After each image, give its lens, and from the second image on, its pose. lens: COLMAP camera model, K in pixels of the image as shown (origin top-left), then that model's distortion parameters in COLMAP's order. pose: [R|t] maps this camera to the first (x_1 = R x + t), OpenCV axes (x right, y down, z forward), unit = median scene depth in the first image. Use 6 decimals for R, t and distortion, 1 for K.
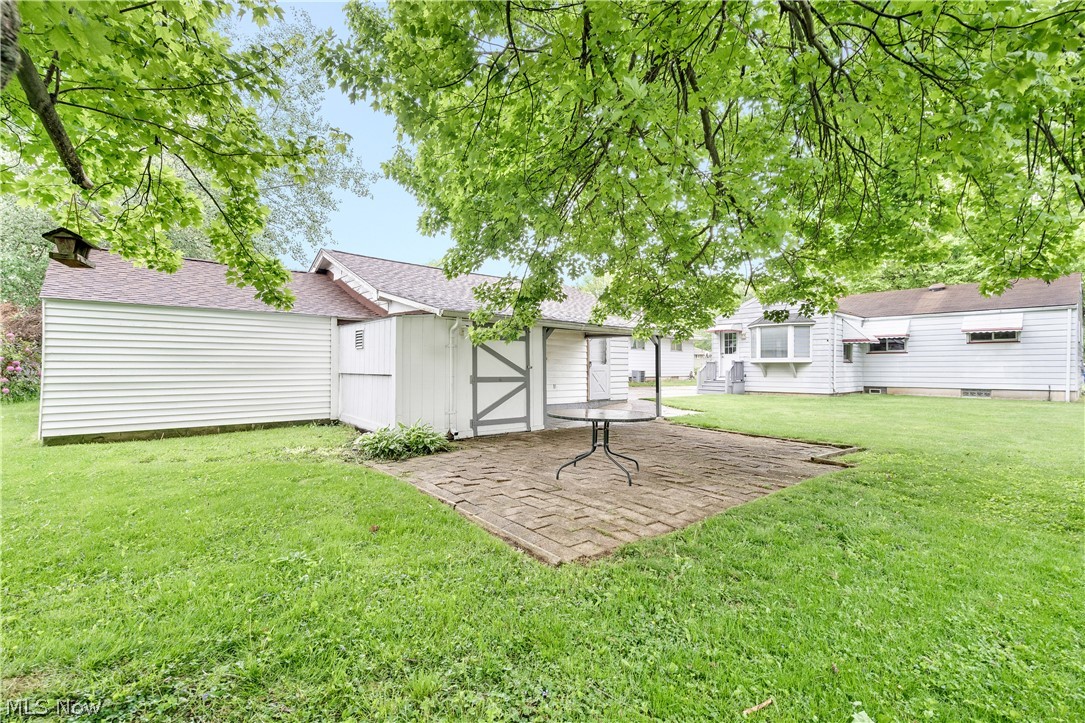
lens RADIAL K [[495.3, 0, 542.3], [0, 495.3, 364.3], [0, 0, 1]] dist [-0.007358, 0.001519]
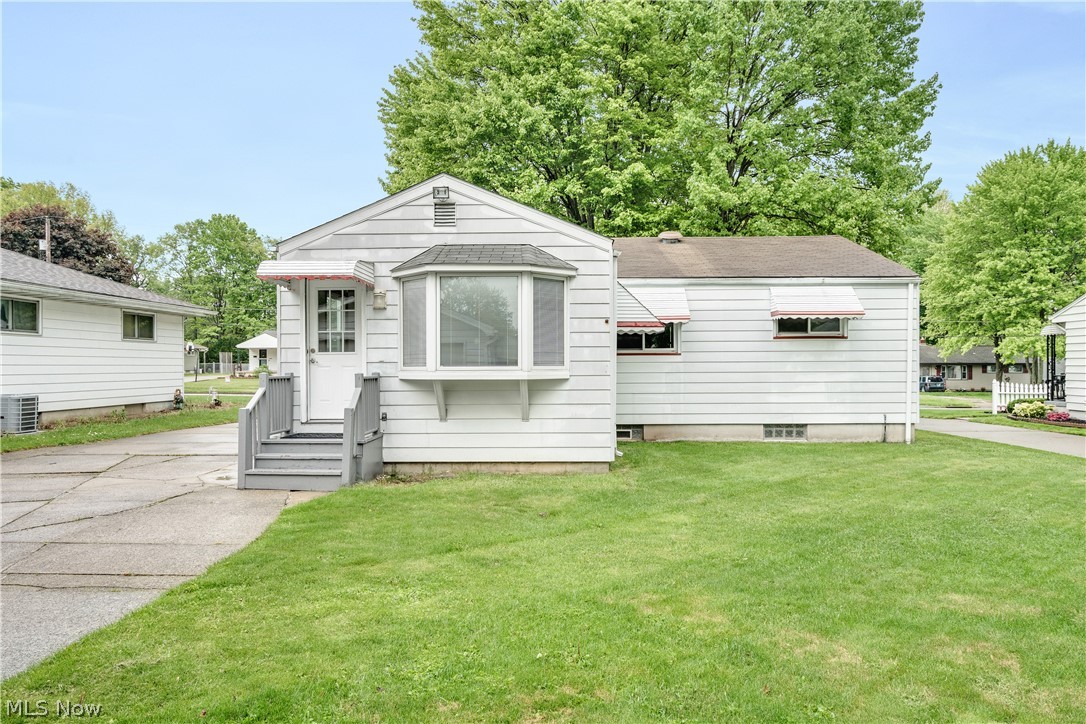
lens RADIAL K [[676.8, 0, 542.9], [0, 676.8, 363.0], [0, 0, 1]] dist [0.001854, 0.000323]
pose [[0.678613, -0.002958, 0.734490, 0.155666], [-0.001368, 0.999985, 0.005291, -0.018306], [-0.734494, -0.004595, 0.678599, 0.659987]]
